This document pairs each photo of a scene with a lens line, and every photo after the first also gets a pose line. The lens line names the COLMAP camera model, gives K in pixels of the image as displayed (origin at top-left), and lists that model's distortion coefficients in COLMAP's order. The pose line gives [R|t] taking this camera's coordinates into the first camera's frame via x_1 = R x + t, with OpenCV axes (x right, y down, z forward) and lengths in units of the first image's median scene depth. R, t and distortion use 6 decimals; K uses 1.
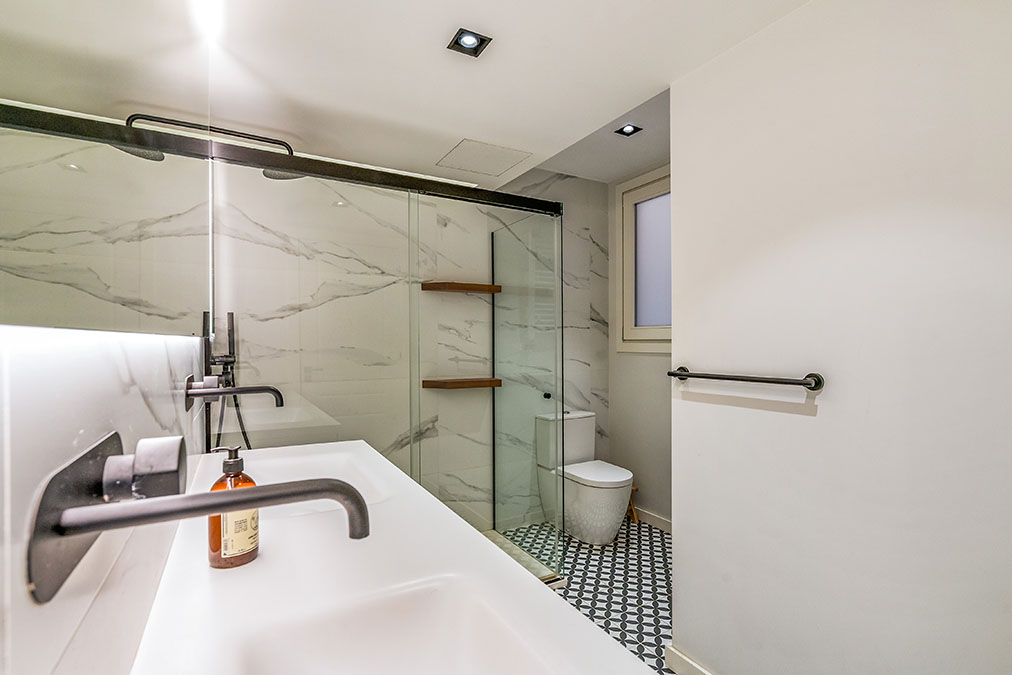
lens RADIAL K [[473.1, 0, 506.0], [0, 473.1, 337.5], [0, 0, 1]] dist [-0.001648, -0.000327]
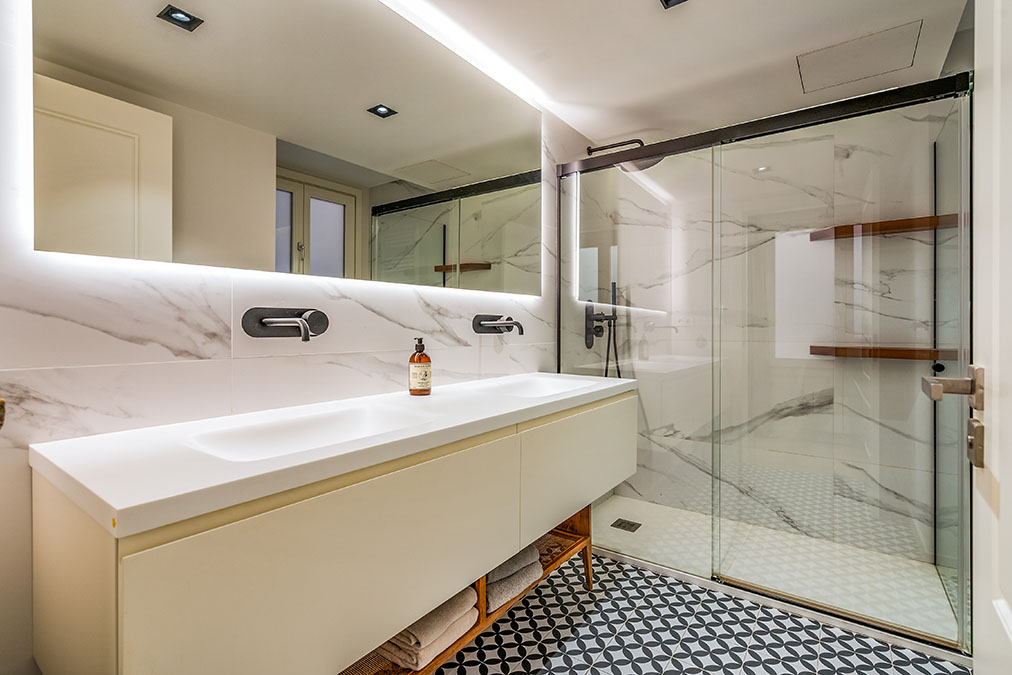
lens RADIAL K [[479.8, 0, 502.7], [0, 479.8, 323.3], [0, 0, 1]] dist [0.000831, -0.000165]
pose [[0.419113, -0.003938, -0.907925, 0.397157], [0.007226, 0.999973, -0.001001, 0.048155], [0.907905, -0.006141, 0.419131, 0.128661]]
